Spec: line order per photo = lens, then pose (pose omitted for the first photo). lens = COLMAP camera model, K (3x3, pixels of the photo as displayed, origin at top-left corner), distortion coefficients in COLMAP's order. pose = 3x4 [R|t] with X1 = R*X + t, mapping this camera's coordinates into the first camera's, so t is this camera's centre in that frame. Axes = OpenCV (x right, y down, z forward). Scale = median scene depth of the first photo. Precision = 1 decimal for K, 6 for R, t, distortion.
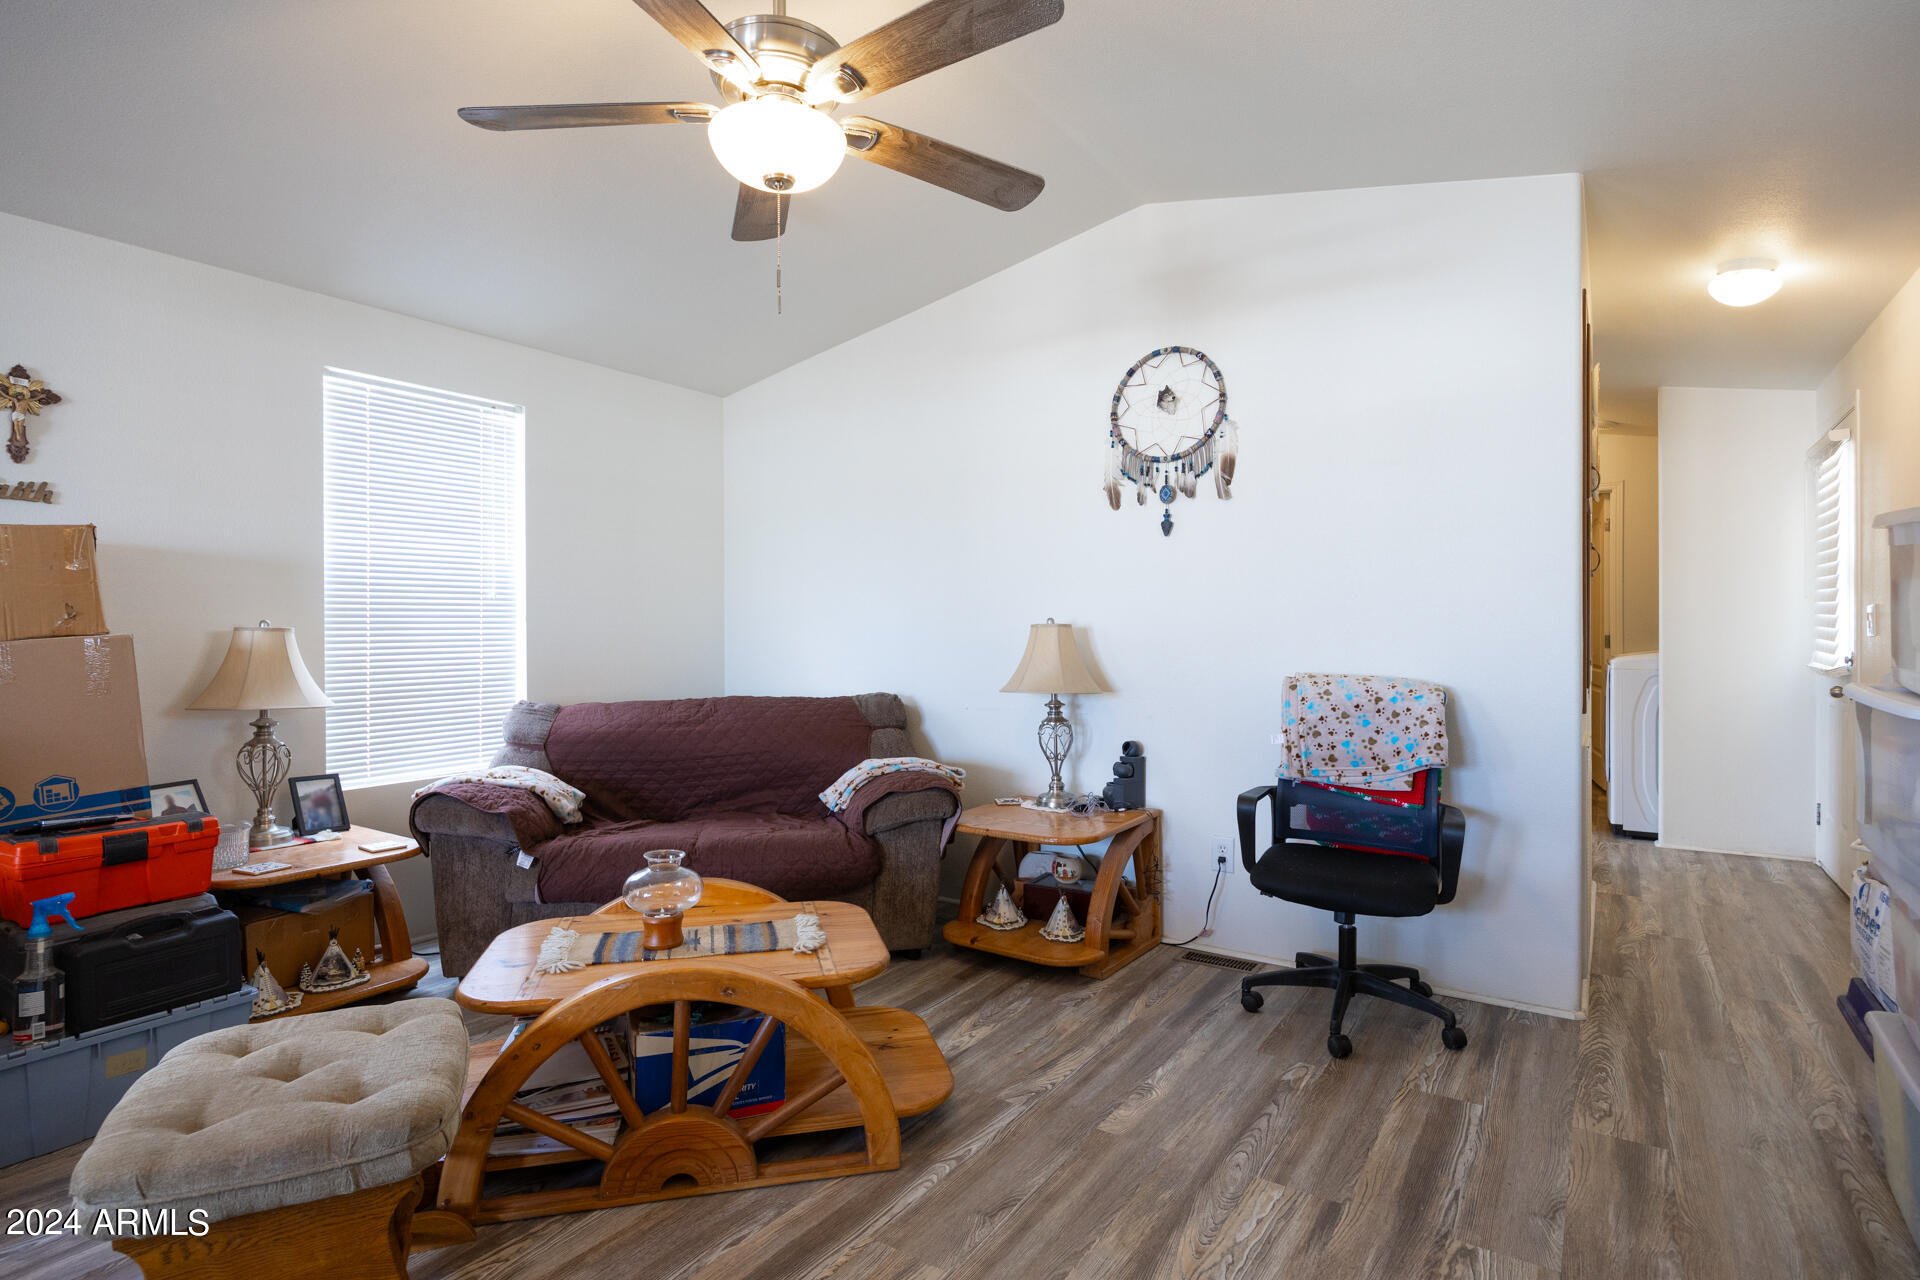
lens RADIAL K [[959.5, 0, 958.9], [0, 959.5, 644.8], [0, 0, 1]] dist [-0.007419, -0.000236]
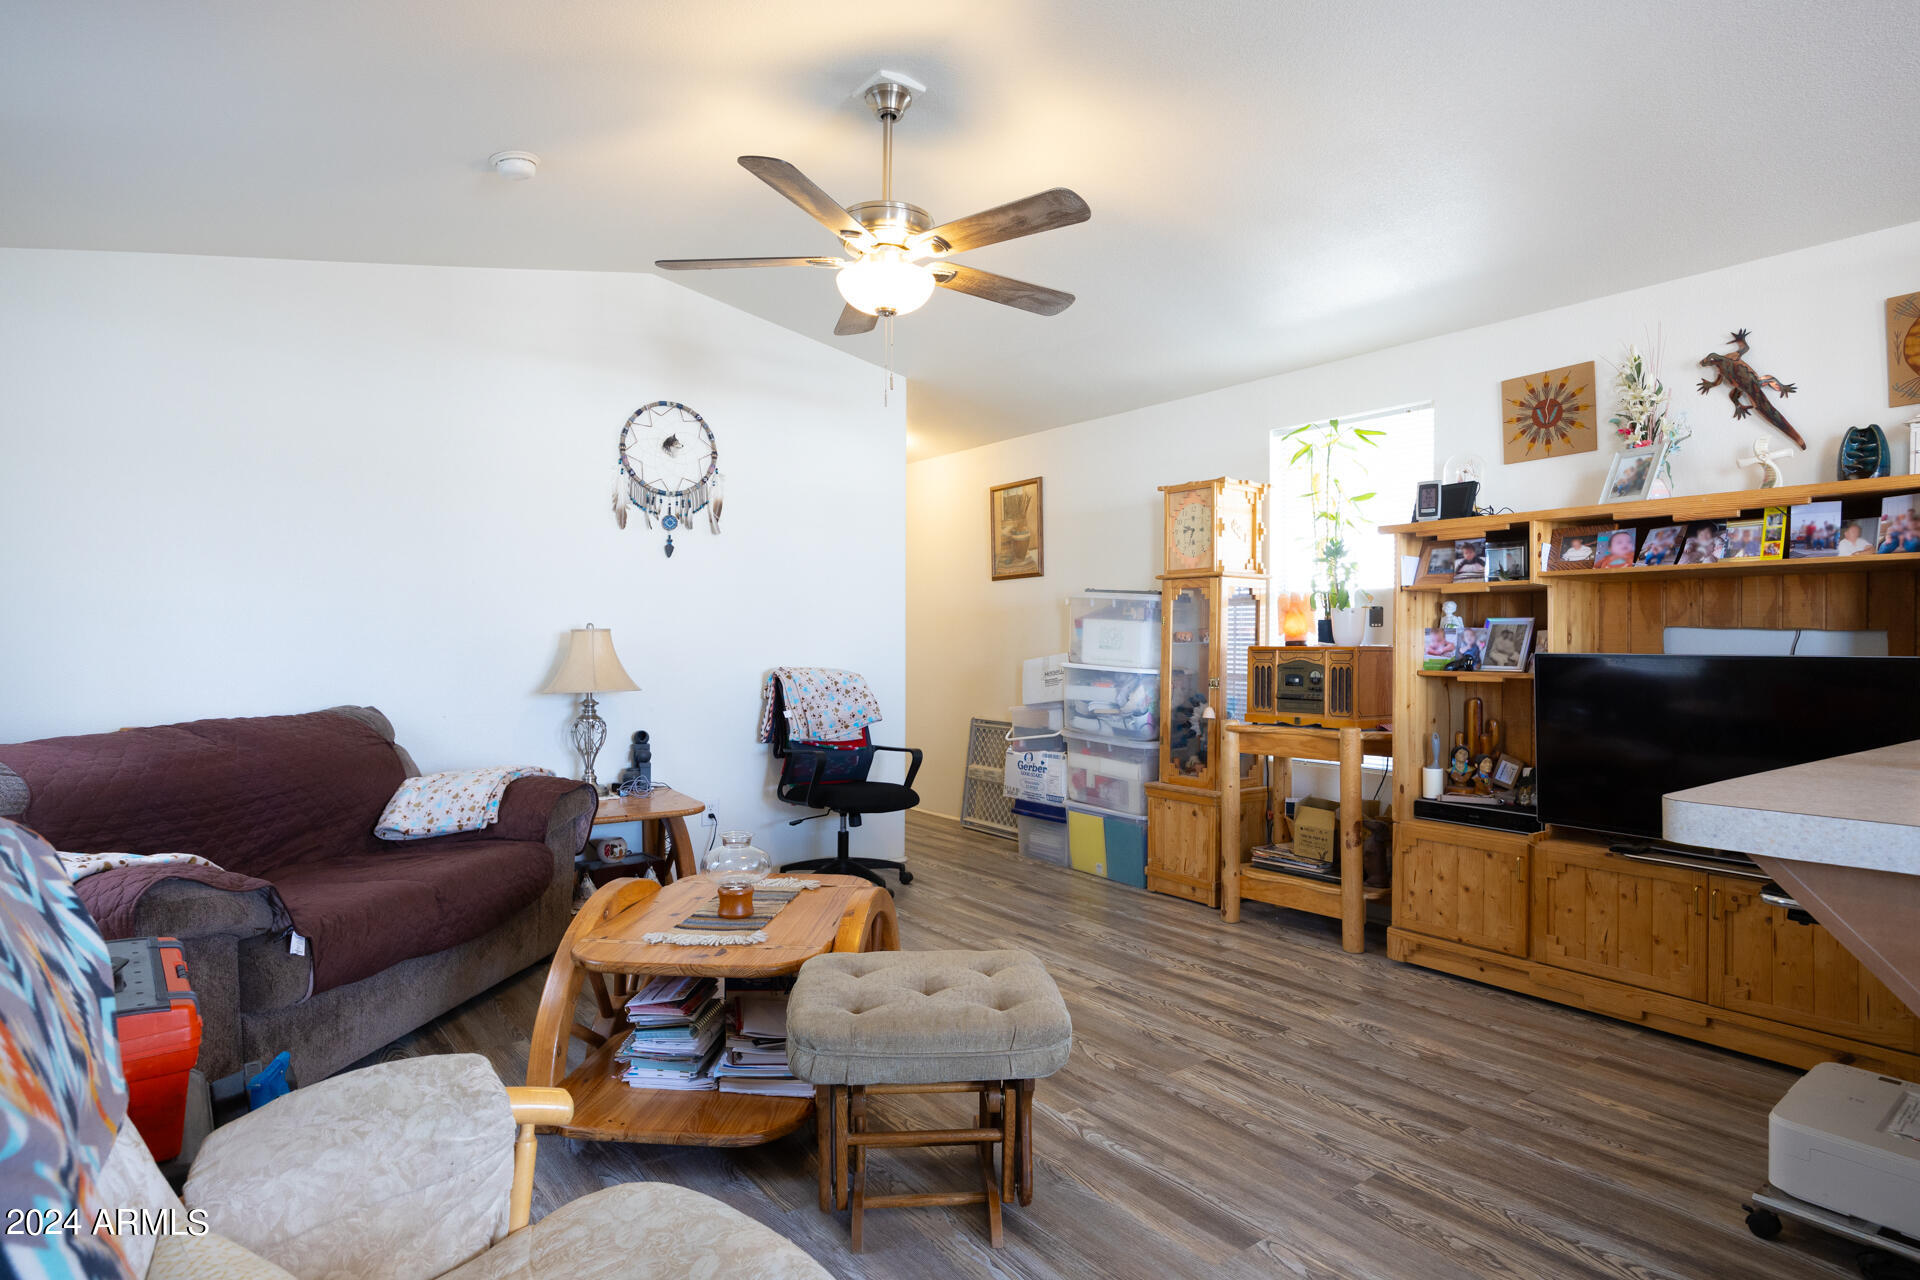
lens RADIAL K [[1022.3, 0, 967.3], [0, 1022.3, 638.5], [0, 0, 1]] dist [-0.005496, -0.002567]
pose [[0.329568, 0.006779, 0.944108, -0.888950], [0.004599, 0.999951, -0.008785, 0.001793], [-0.944121, 0.007237, 0.329520, 0.228969]]
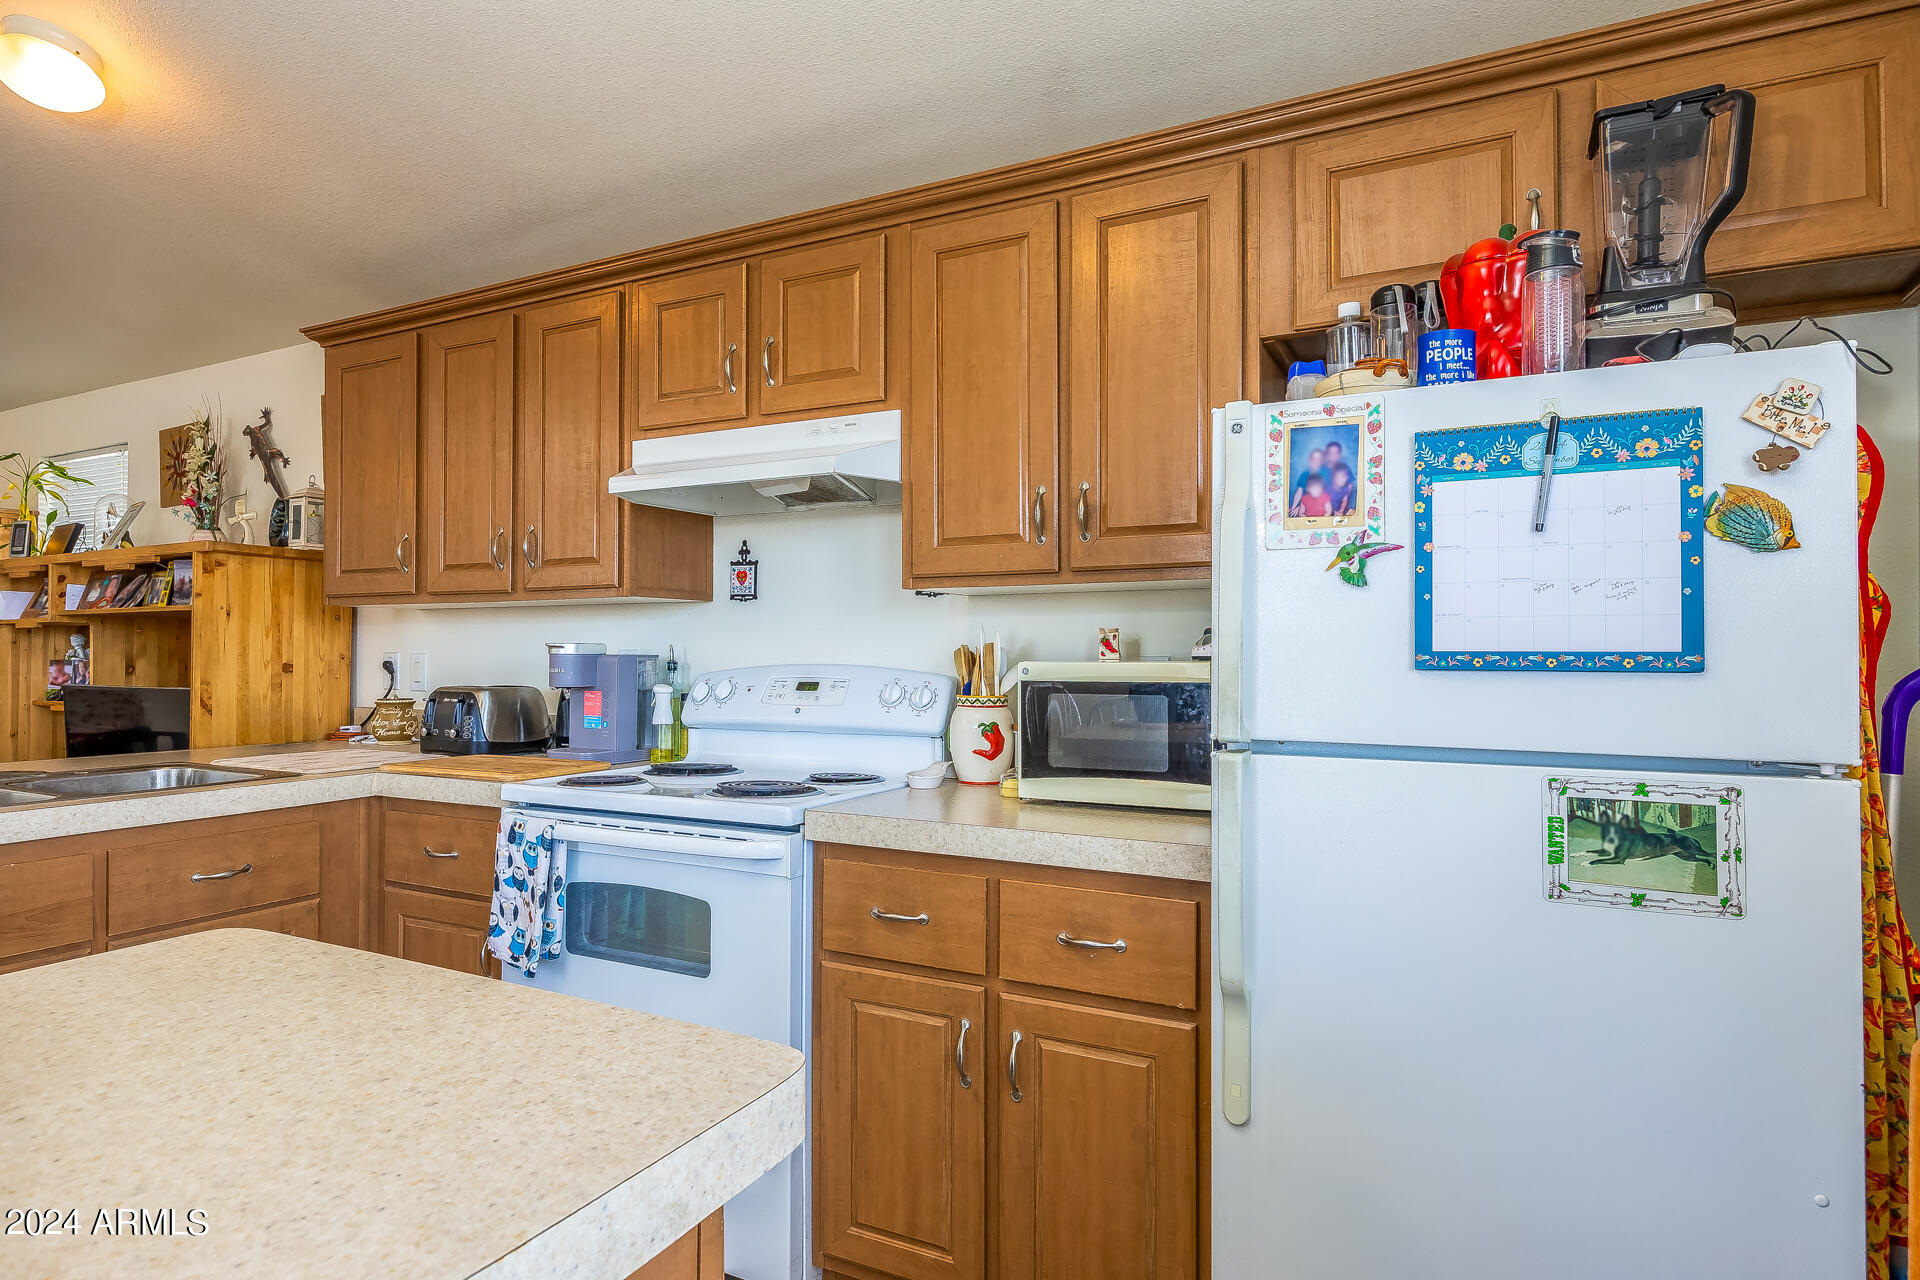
lens RADIAL K [[1022.3, 0, 957.7], [0, 1022.3, 640.7], [0, 0, 1]] dist [-0.005496, -0.002567]
pose [[-0.131539, 0.013577, 0.991218, -0.958975], [0.009654, 0.999876, -0.012414, -0.013732], [-0.991264, 0.007936, -0.131654, -0.712406]]
